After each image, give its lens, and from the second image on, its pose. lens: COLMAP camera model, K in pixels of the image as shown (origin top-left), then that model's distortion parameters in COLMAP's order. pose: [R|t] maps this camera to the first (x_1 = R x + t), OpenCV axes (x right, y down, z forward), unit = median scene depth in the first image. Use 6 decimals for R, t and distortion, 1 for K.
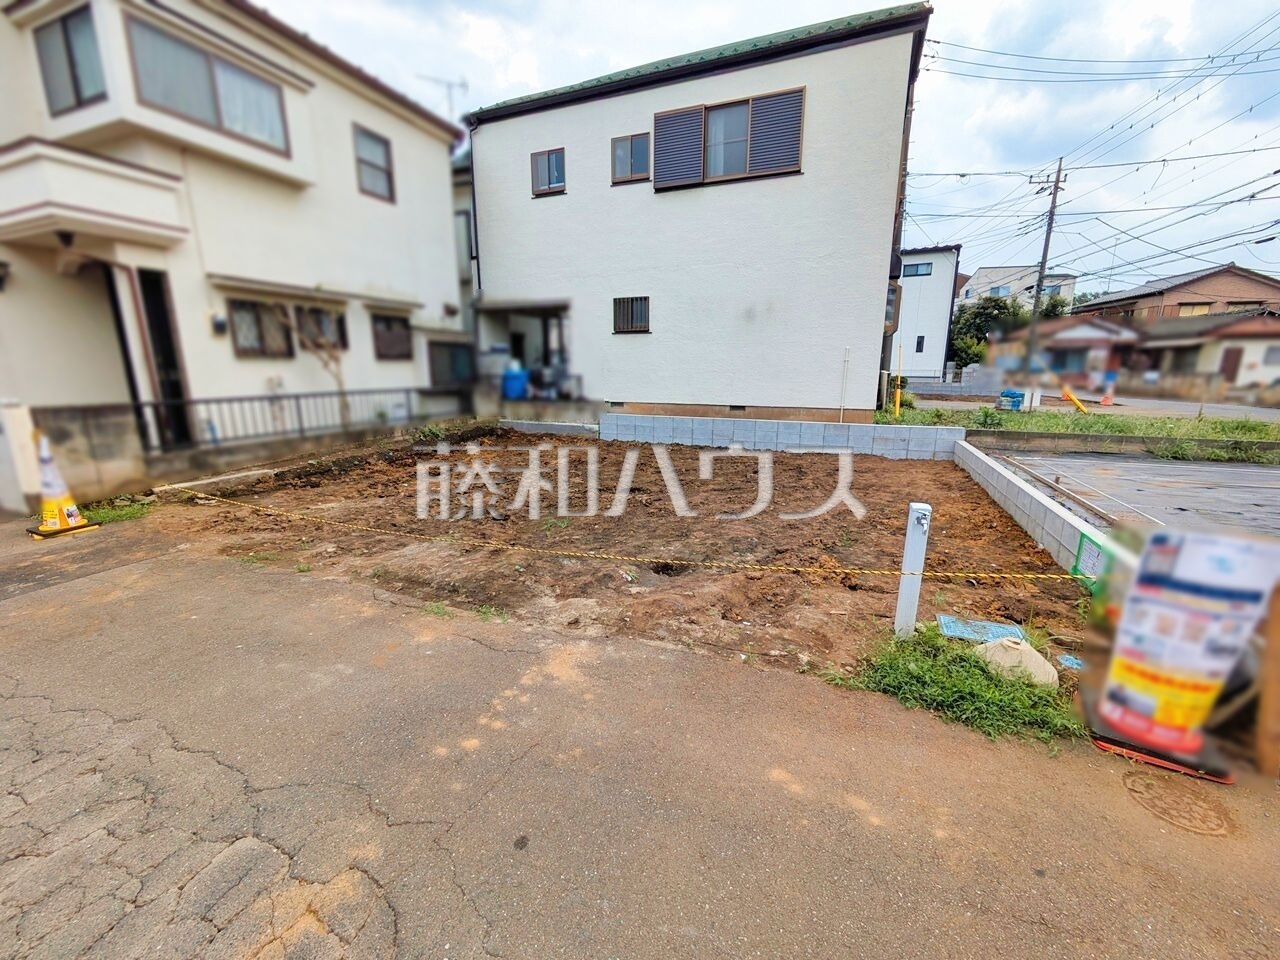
lens RADIAL K [[508.3, 0, 643.6], [0, 508.3, 477.7], [0, 0, 1]] dist [-0.001052, 0.001237]
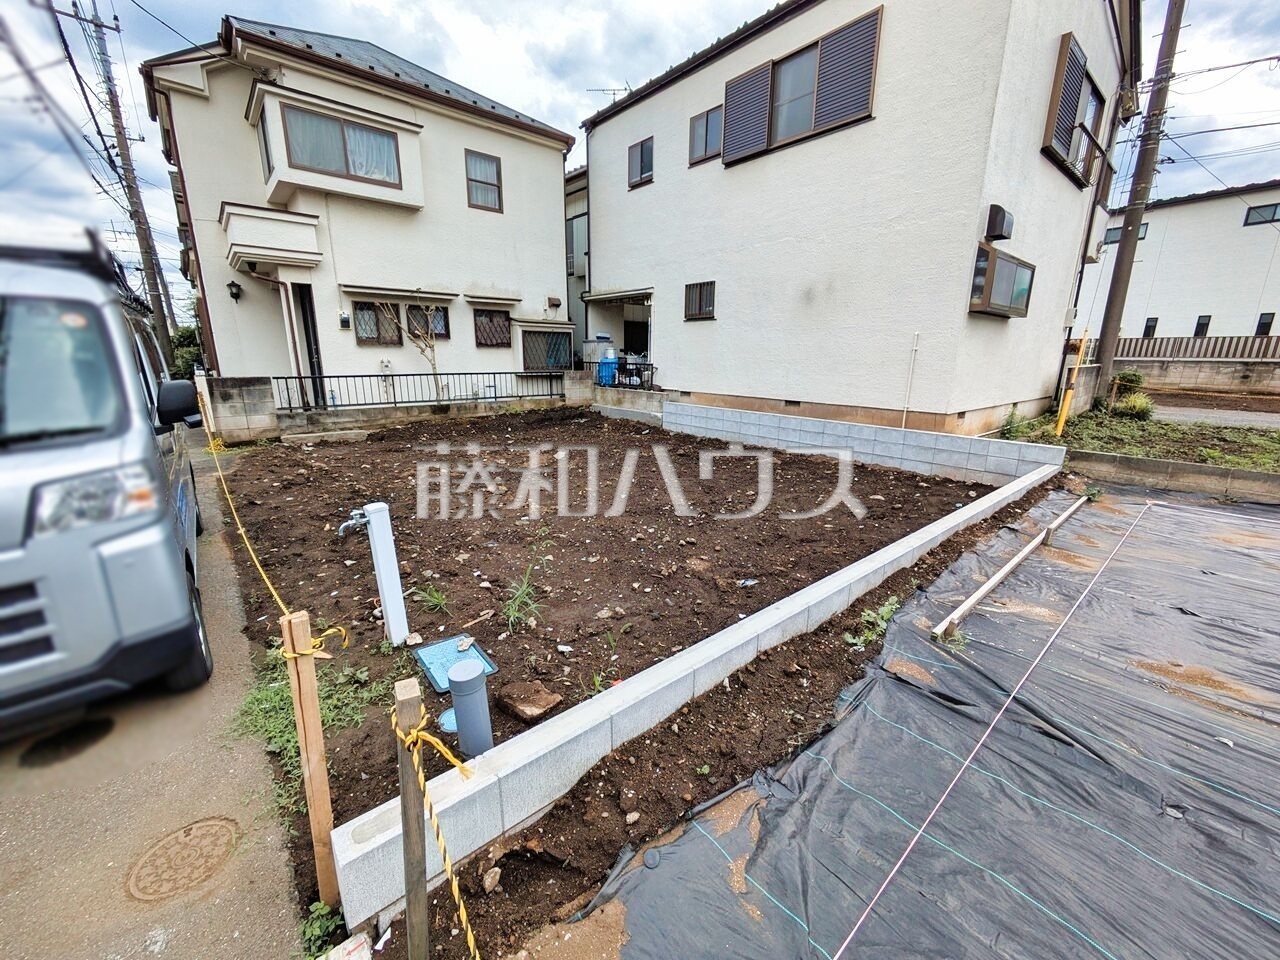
lens RADIAL K [[508.3, 0, 643.4], [0, 508.3, 478.6], [0, 0, 1]] dist [-0.001052, 0.001237]
pose [[0.887685, 0.116886, -0.445368, 0.386802], [-0.106308, 0.993137, 0.048760, -0.024597], [0.448011, 0.004062, 0.894019, 0.103442]]
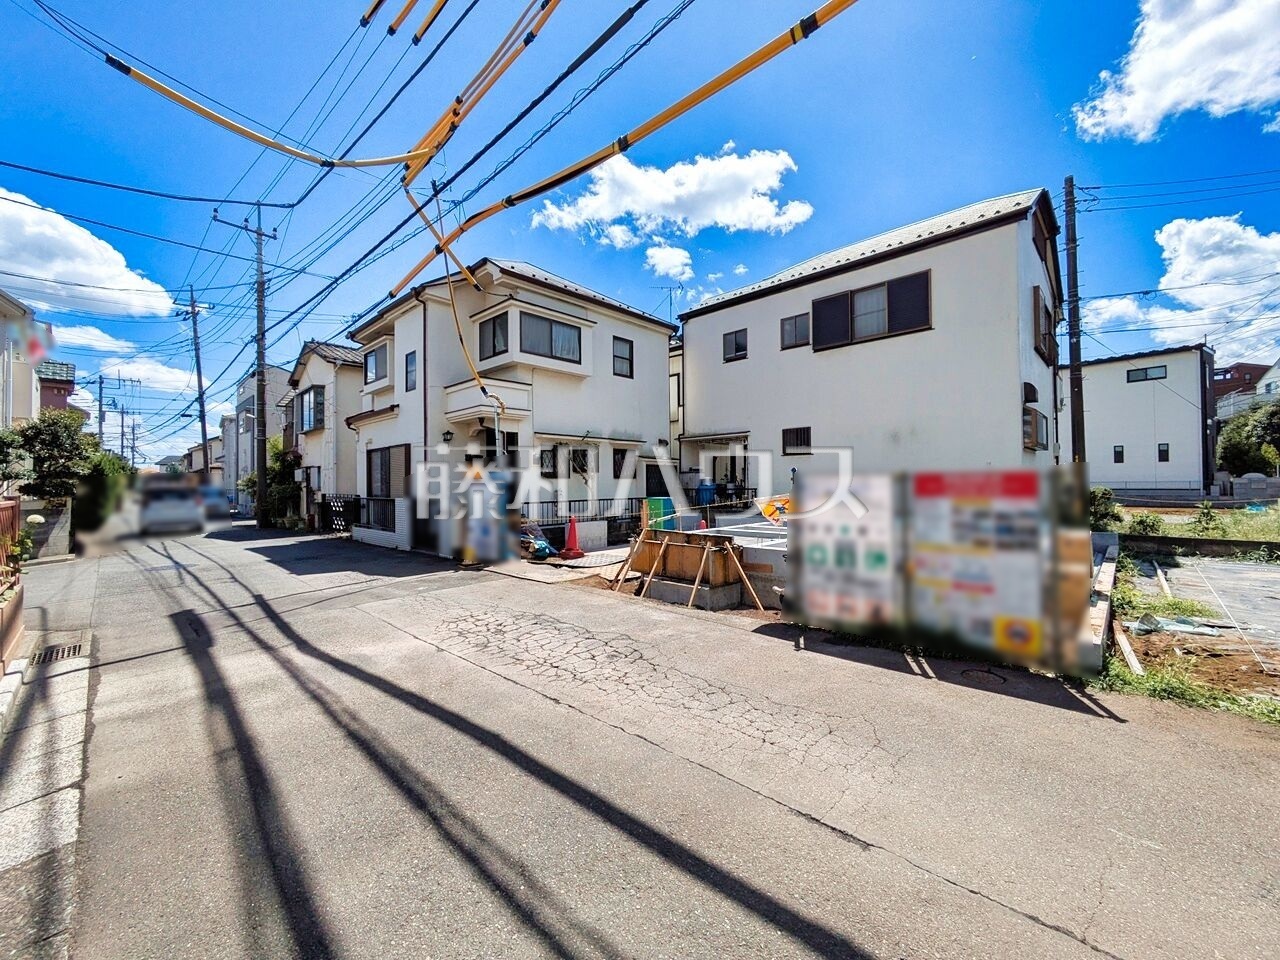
lens RADIAL K [[508.3, 0, 645.1], [0, 508.3, 479.2], [0, 0, 1]] dist [-0.001052, 0.001237]
pose [[0.929335, -0.014494, -0.368953, 0.101305], [-0.067732, 0.975582, -0.208930, 0.070458], [0.362972, 0.219156, 0.905661, -0.296809]]
